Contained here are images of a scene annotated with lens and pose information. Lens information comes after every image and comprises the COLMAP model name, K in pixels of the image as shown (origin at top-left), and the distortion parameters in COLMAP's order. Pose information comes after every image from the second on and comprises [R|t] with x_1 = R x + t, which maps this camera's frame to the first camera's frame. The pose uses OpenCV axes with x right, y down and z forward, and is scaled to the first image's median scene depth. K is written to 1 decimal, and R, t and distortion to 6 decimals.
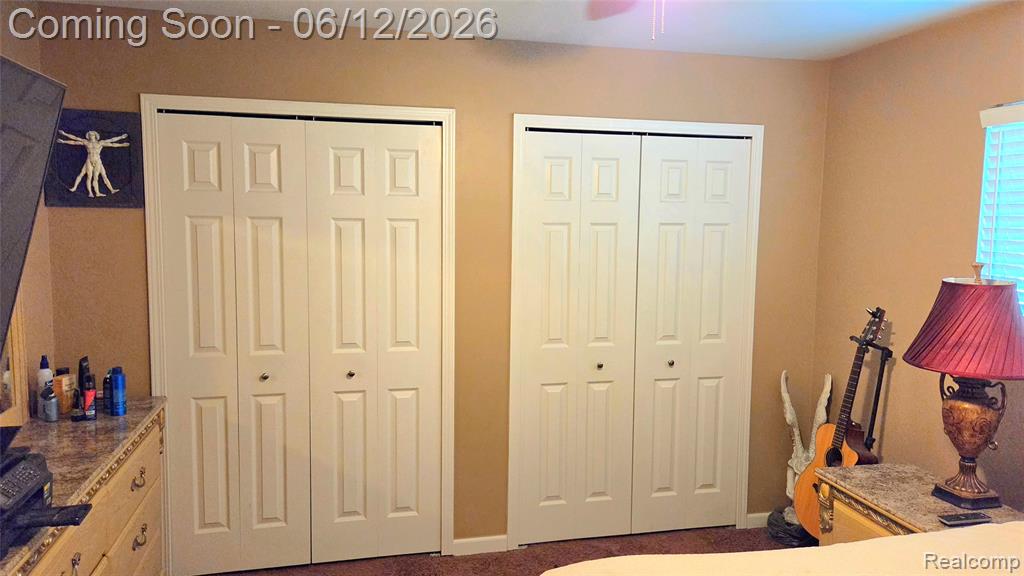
lens RADIAL K [[697.8, 0, 512.0], [0, 697.8, 288.0], [0, 0, 1]] dist [-0.000223, 0.000103]
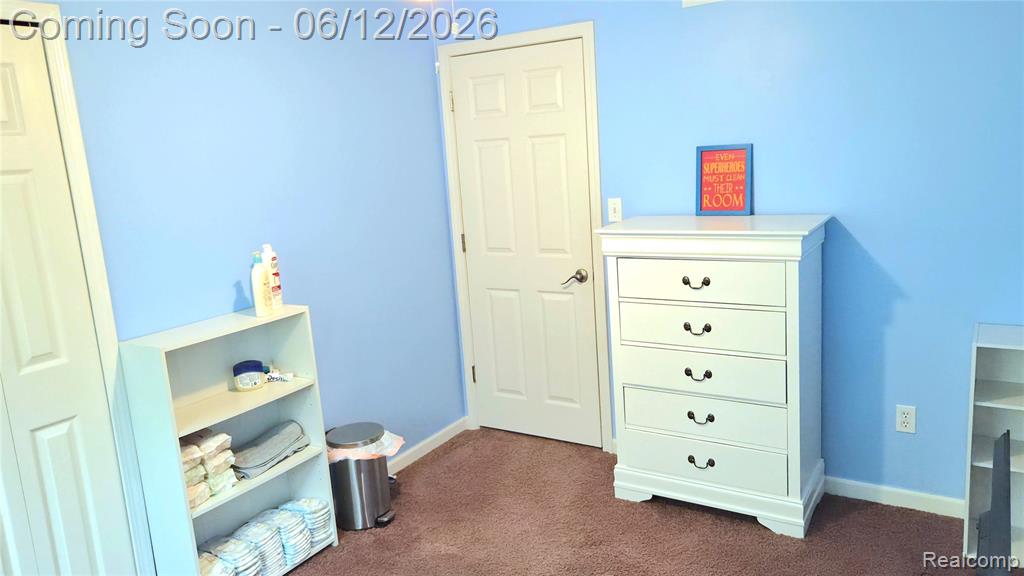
lens RADIAL K [[741.4, 0, 512.0], [0, 741.4, 288.0], [0, 0, 1]] dist [-0.005455, -0.002246]
pose [[0.703858, 0.079991, -0.705822, 1.030303], [0.009139, 0.992537, 0.121598, -0.007197], [0.710282, -0.092038, 0.697874, 0.226390]]
